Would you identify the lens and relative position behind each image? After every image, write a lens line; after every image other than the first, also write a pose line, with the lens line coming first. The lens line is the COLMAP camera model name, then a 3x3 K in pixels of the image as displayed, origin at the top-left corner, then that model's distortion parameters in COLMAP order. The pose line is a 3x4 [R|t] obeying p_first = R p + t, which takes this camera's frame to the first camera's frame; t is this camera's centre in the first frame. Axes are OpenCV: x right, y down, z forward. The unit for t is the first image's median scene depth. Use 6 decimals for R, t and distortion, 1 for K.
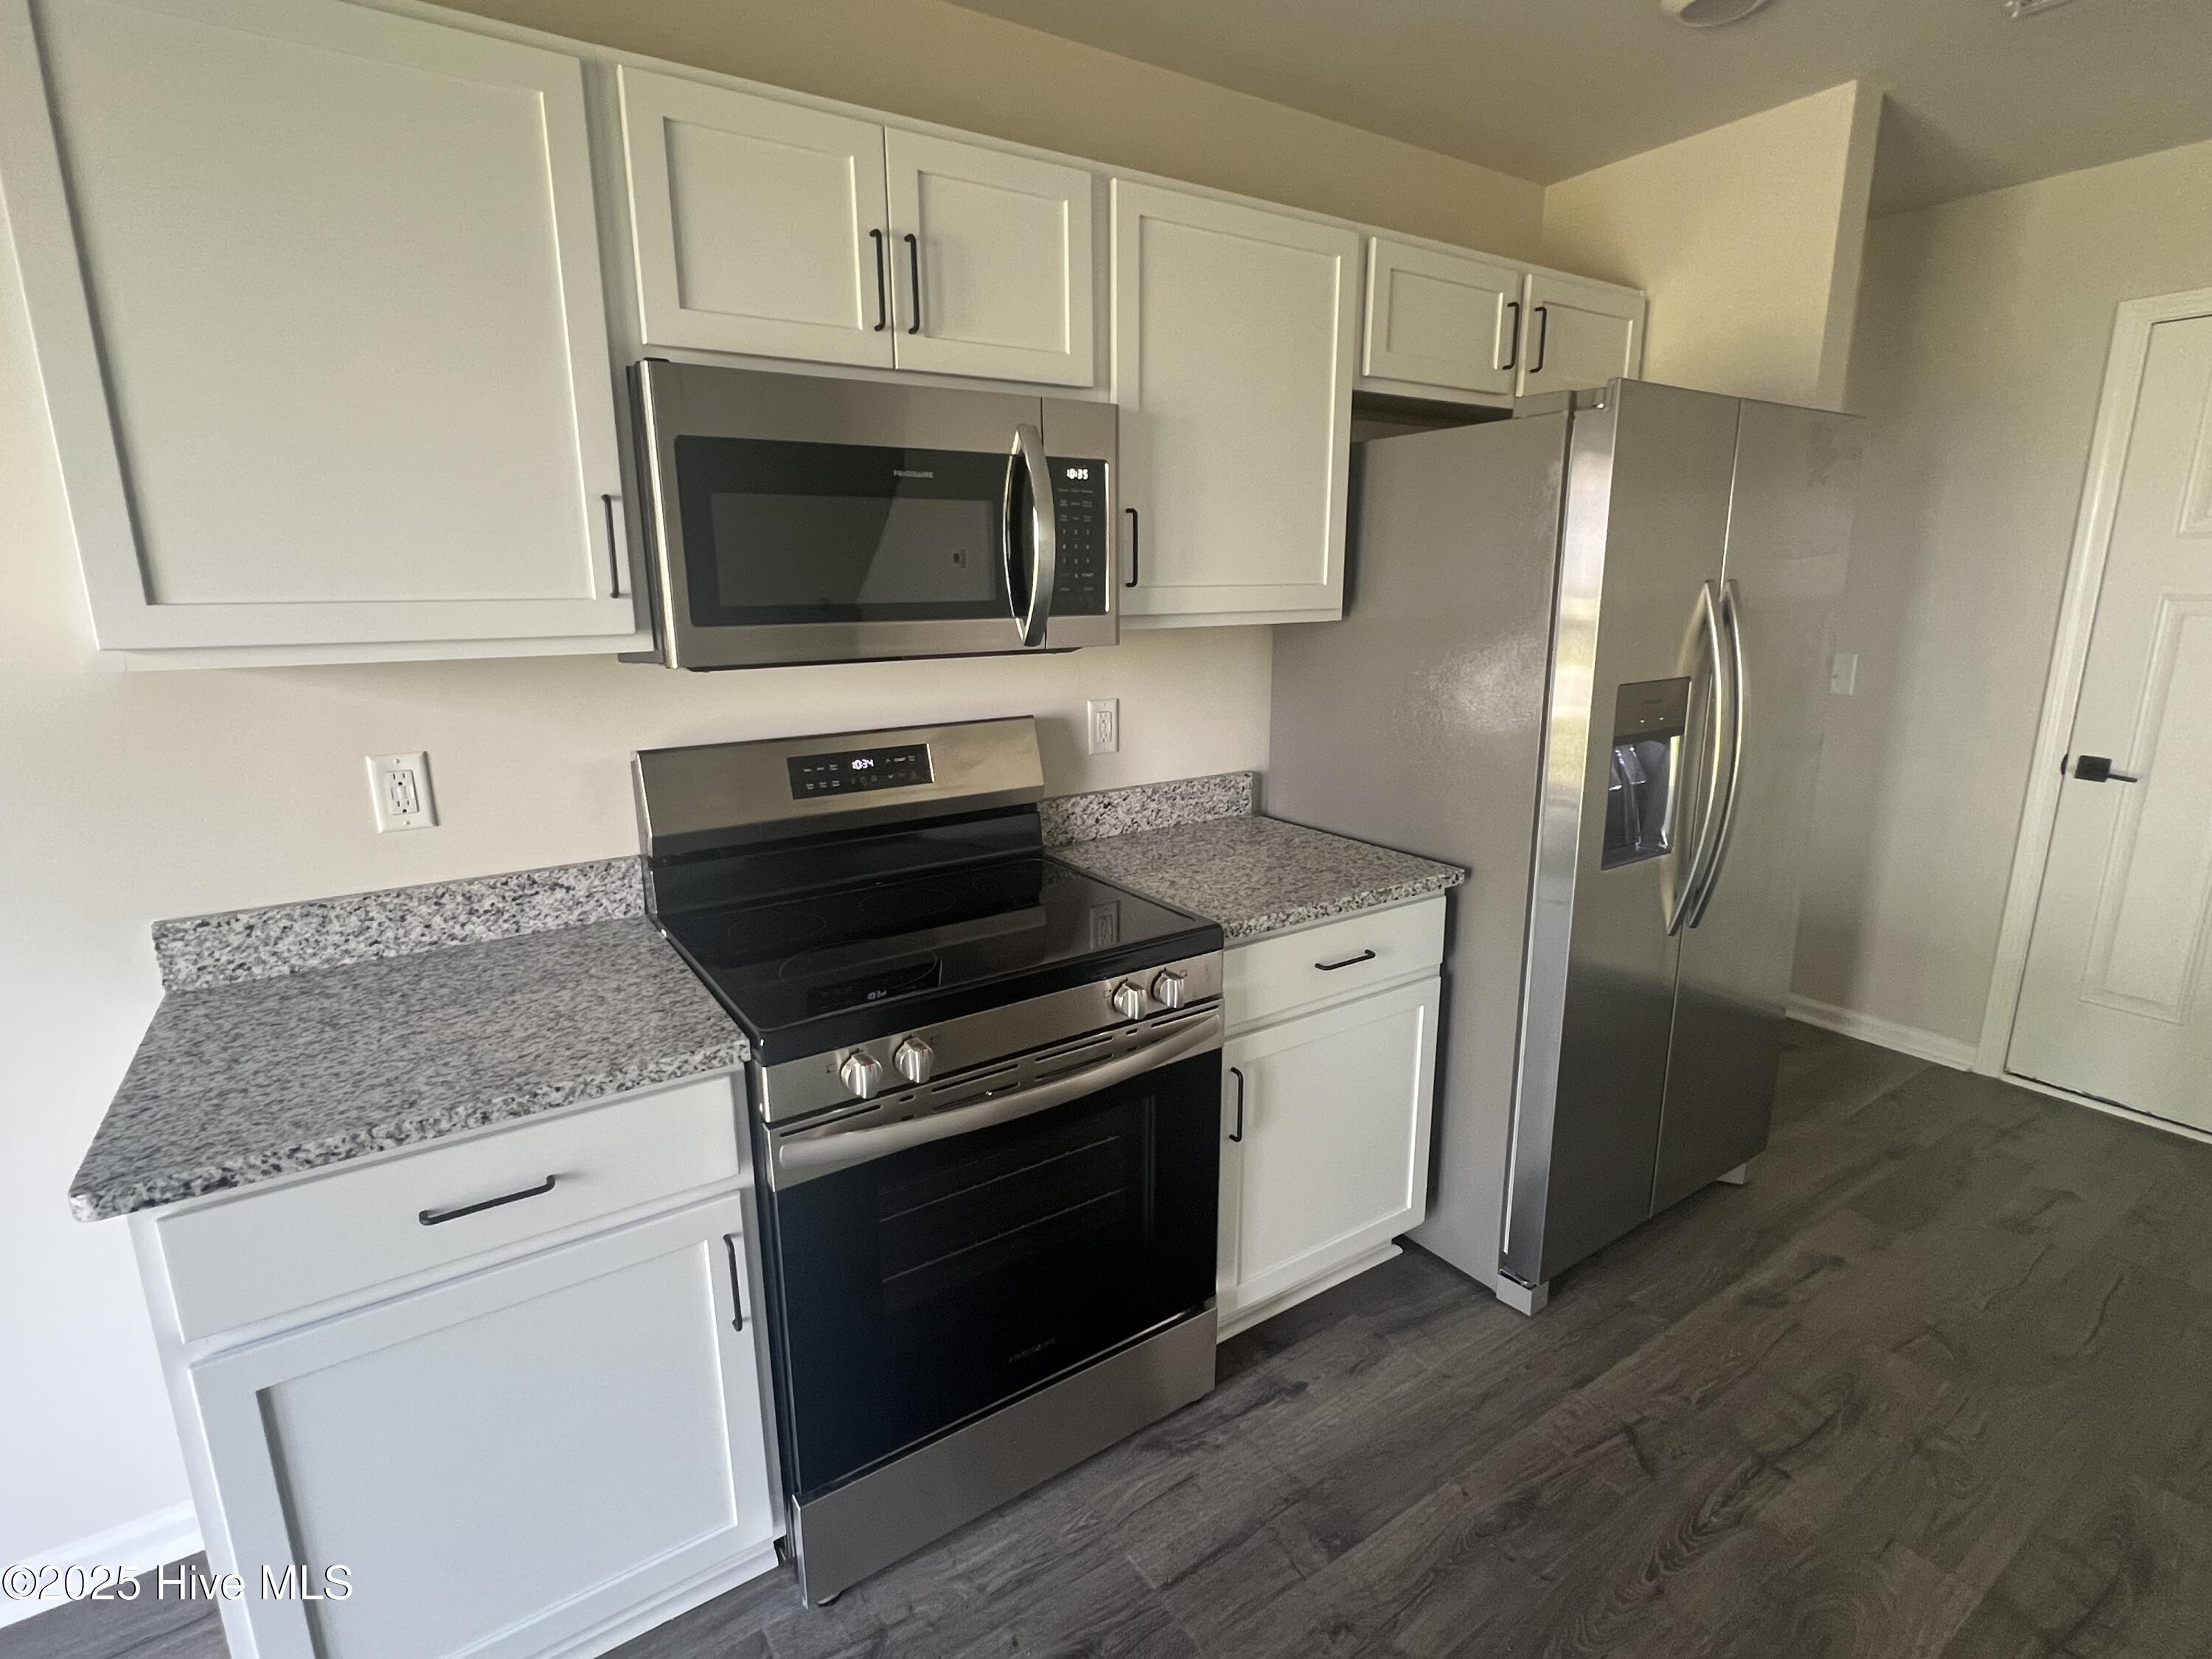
lens RADIAL K [[1077.8, 0, 1097.0], [0, 1077.8, 820.8], [0, 0, 1]] dist [-0.002525, 0.001362]
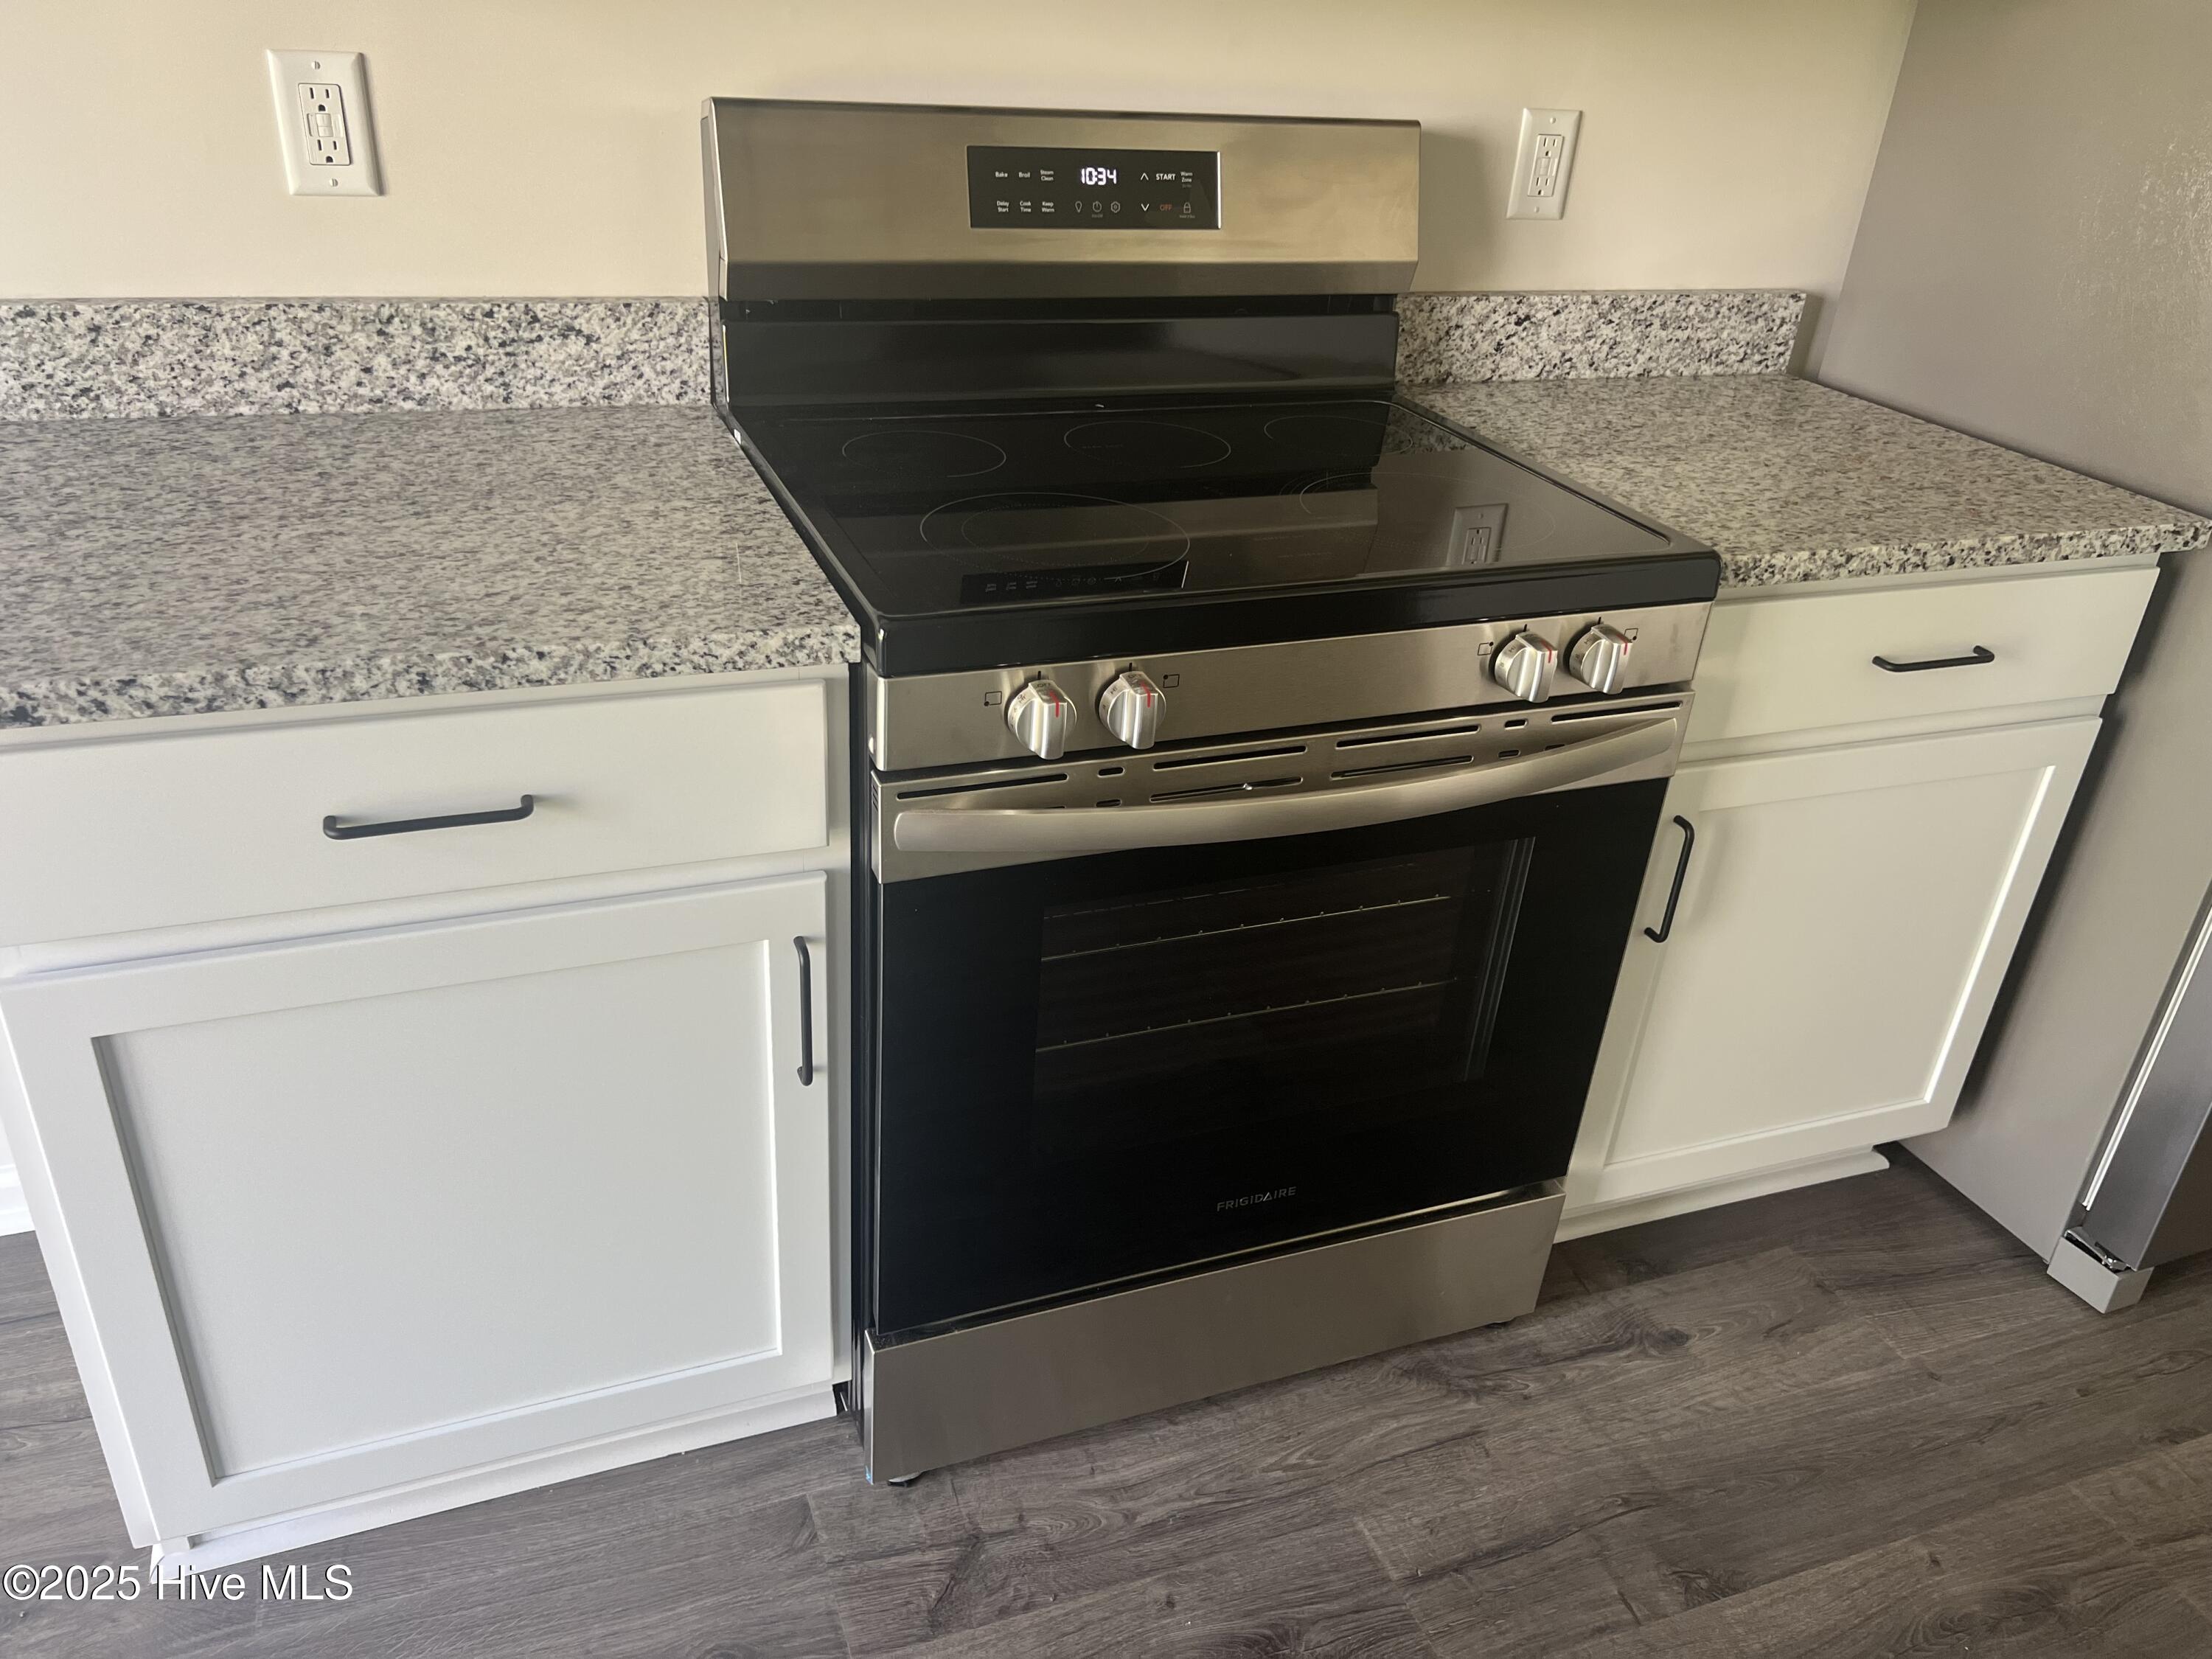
lens RADIAL K [[1674.4, 0, 1094.5], [0, 1674.4, 833.6], [0, 0, 1]] dist [0.033645, -0.020349]
pose [[0.973576, 0.165937, -0.156888, -0.032719], [-0.119658, 0.955840, 0.268426, 0.041942], [0.194501, -0.242560, 0.950439, 0.114252]]
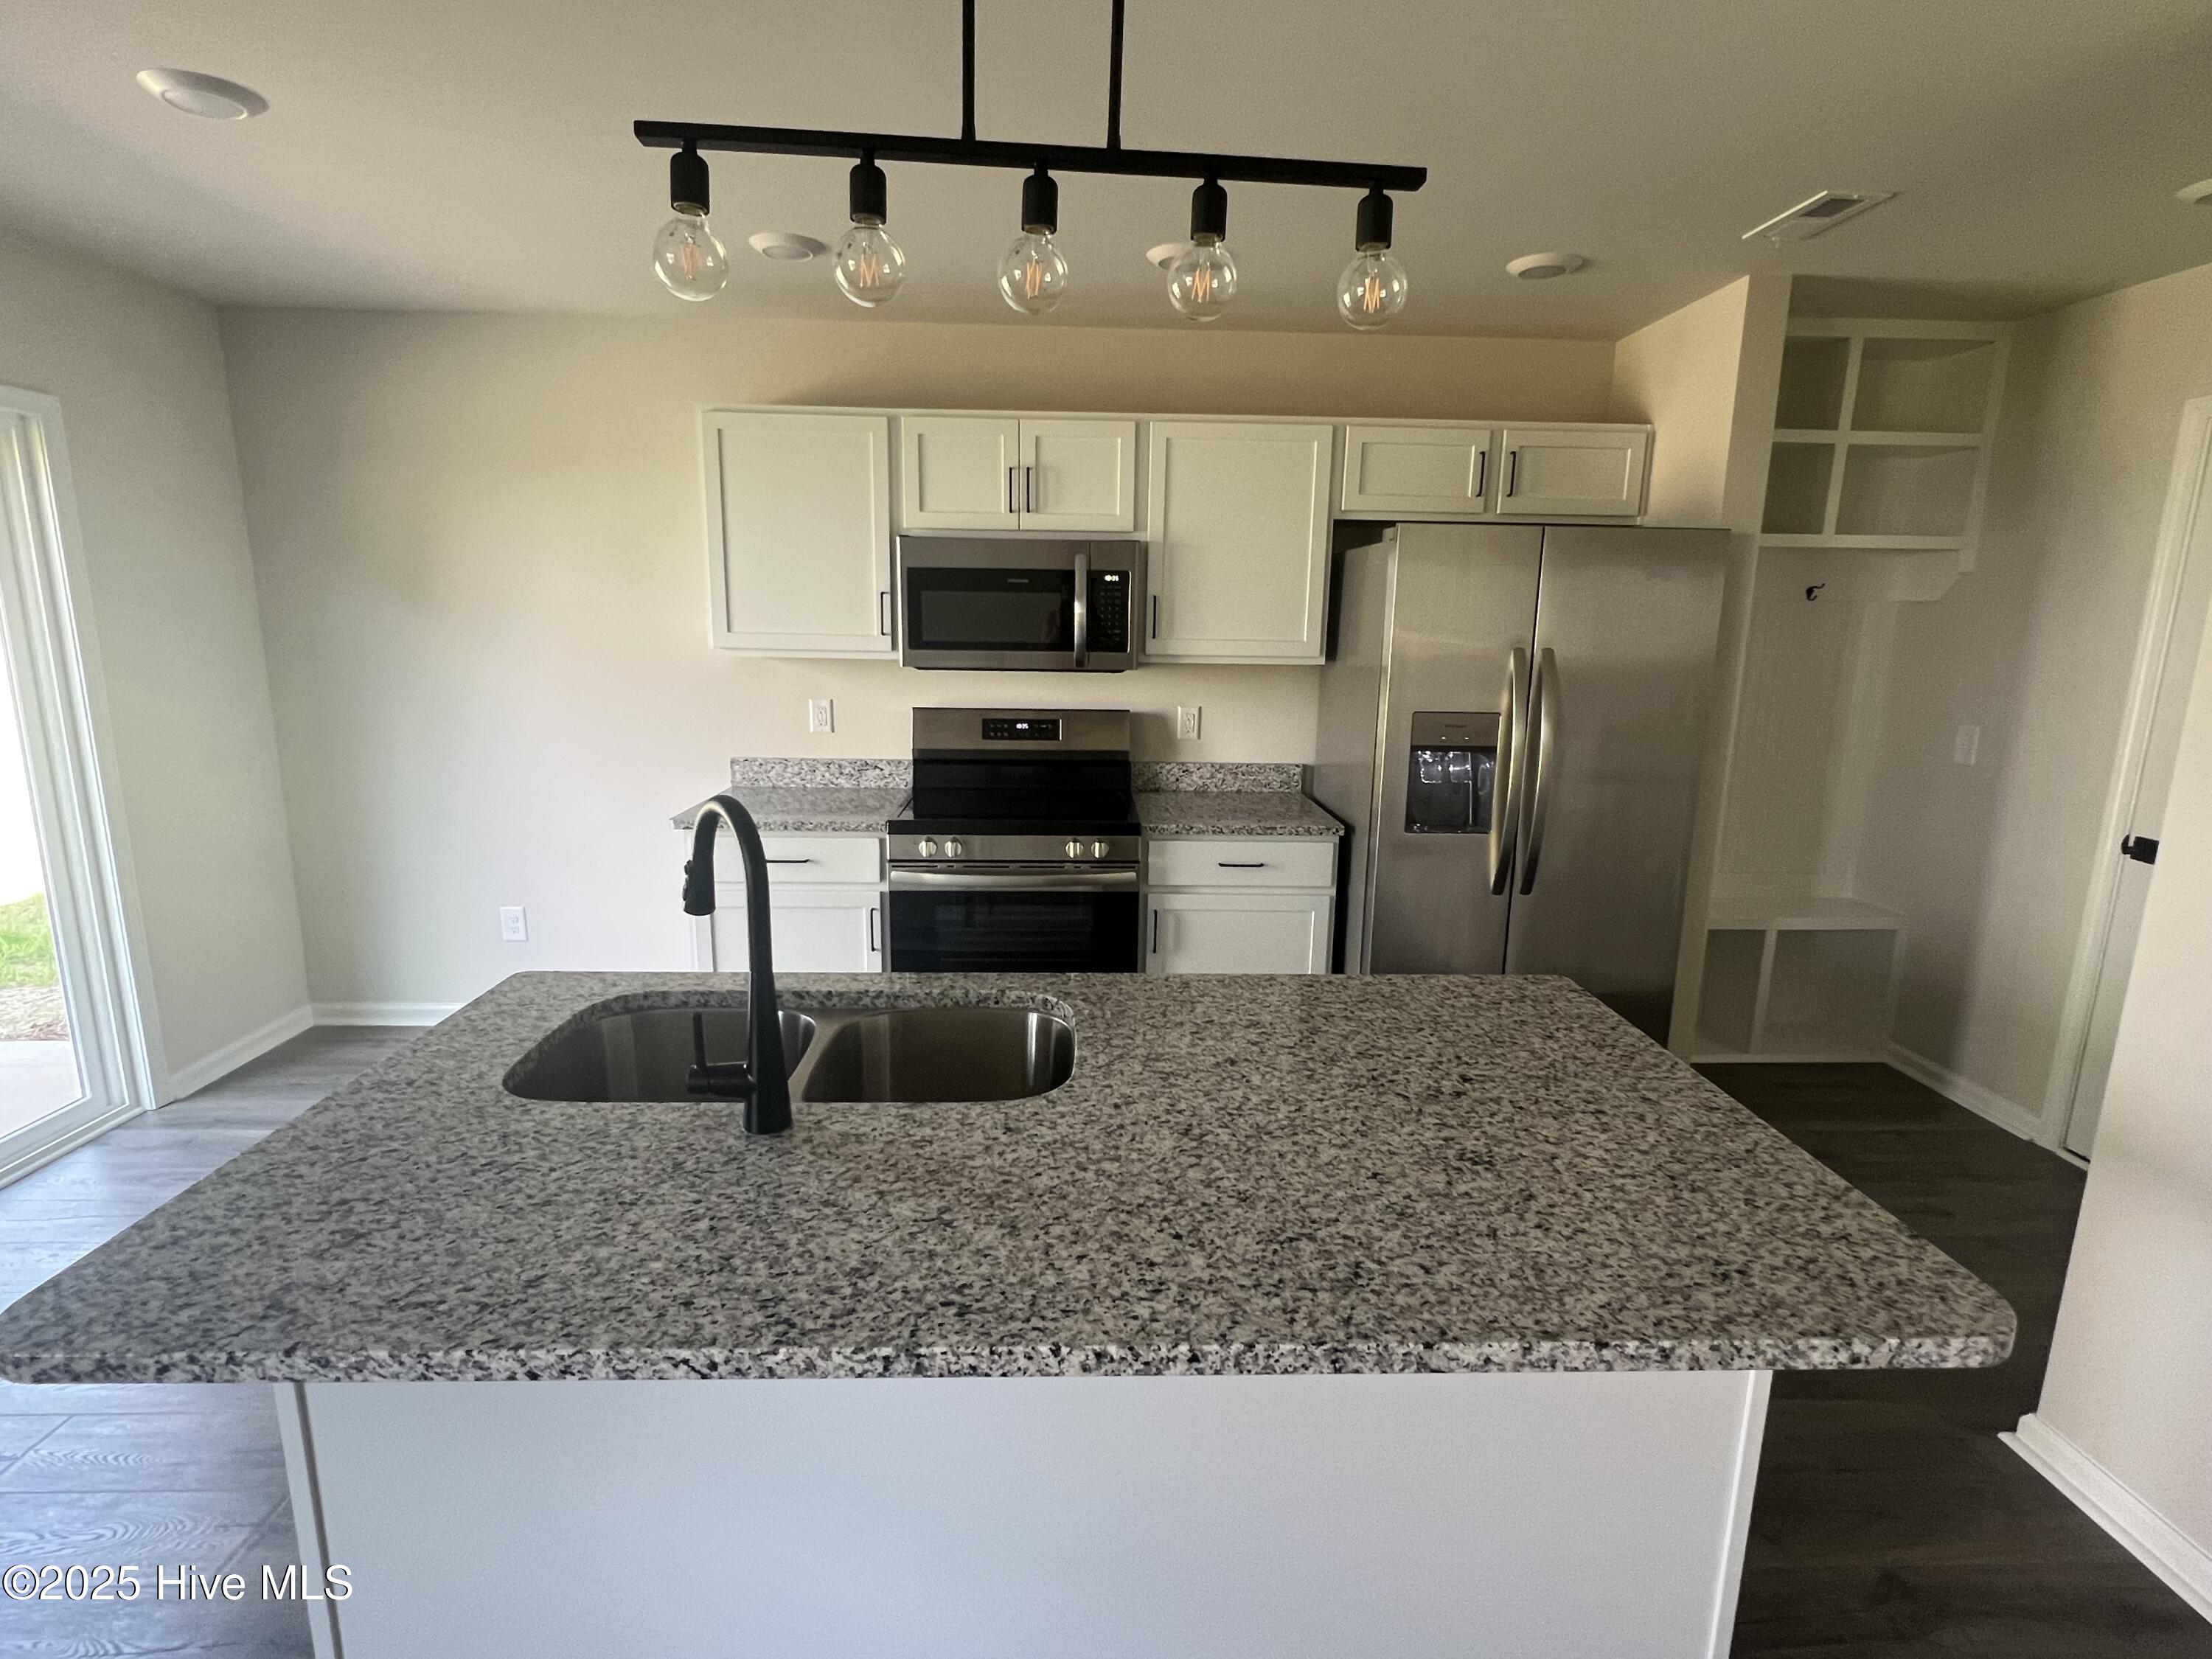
lens RADIAL K [[1077.8, 0, 1101.1], [0, 1077.8, 817.5], [0, 0, 1]] dist [-0.002525, 0.001362]
pose [[0.850570, 0.120756, -0.511810, 0.986068], [-0.139977, 0.990154, 0.000990, 0.094449], [0.506890, 0.070799, 0.859098, -0.603594]]
